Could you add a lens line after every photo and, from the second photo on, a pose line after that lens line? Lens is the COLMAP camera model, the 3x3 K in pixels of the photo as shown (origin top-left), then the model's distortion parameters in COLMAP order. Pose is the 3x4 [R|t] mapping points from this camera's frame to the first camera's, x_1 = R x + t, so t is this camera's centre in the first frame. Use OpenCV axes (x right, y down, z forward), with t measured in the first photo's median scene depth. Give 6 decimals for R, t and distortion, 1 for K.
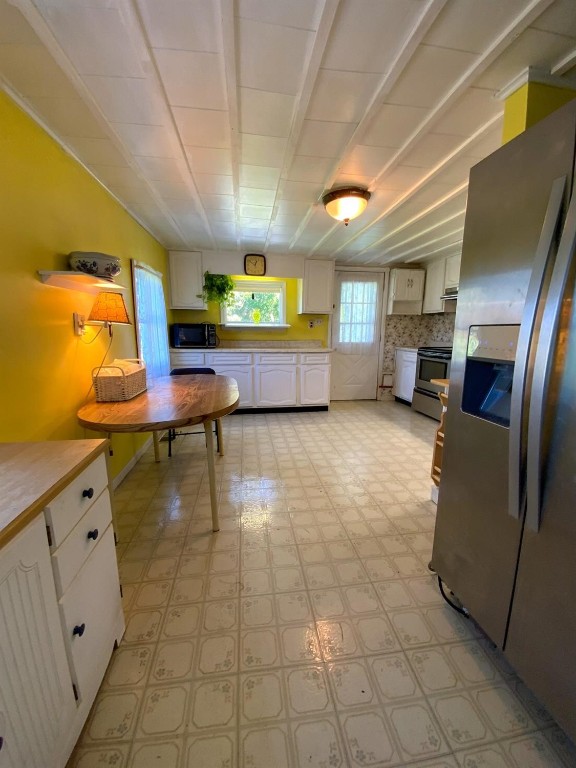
lens RADIAL K [[308.6, 0, 288.0], [0, 308.6, 384.0], [0, 0, 1]] dist [0.021425, -0.015561]
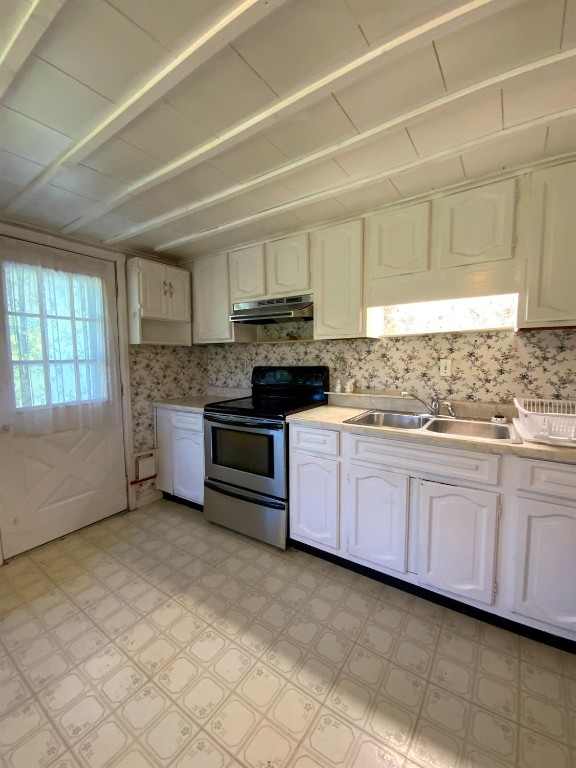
lens RADIAL K [[308.6, 0, 288.0], [0, 308.6, 384.0], [0, 0, 1]] dist [0.021425, -0.015561]
pose [[0.676410, -0.076914, 0.732498, 0.121342], [0.144549, 0.989054, -0.029628, -0.112161], [-0.722201, 0.125923, 0.680124, 0.498323]]
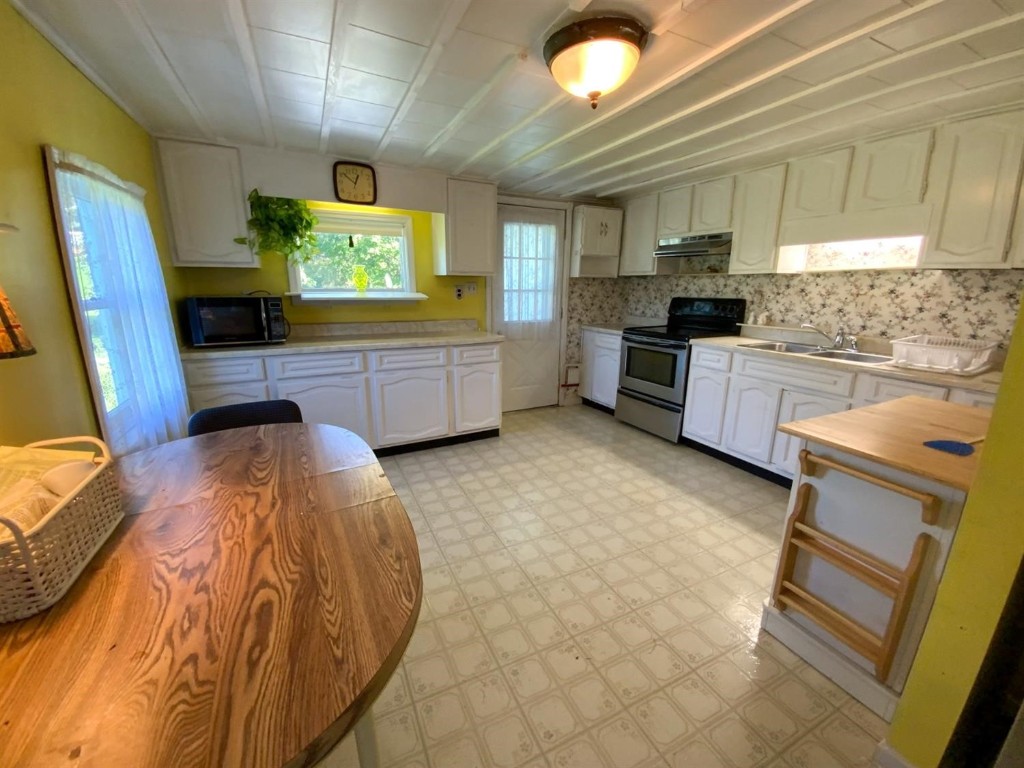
lens RADIAL K [[411.4, 0, 512.0], [0, 411.4, 384.0], [0, 0, 1]] dist [0.021425, -0.015561]
pose [[0.952527, -0.073483, 0.295453, -0.077665], [0.055248, 0.996043, 0.069613, -0.070199], [-0.299400, -0.049985, 0.952818, 0.207319]]
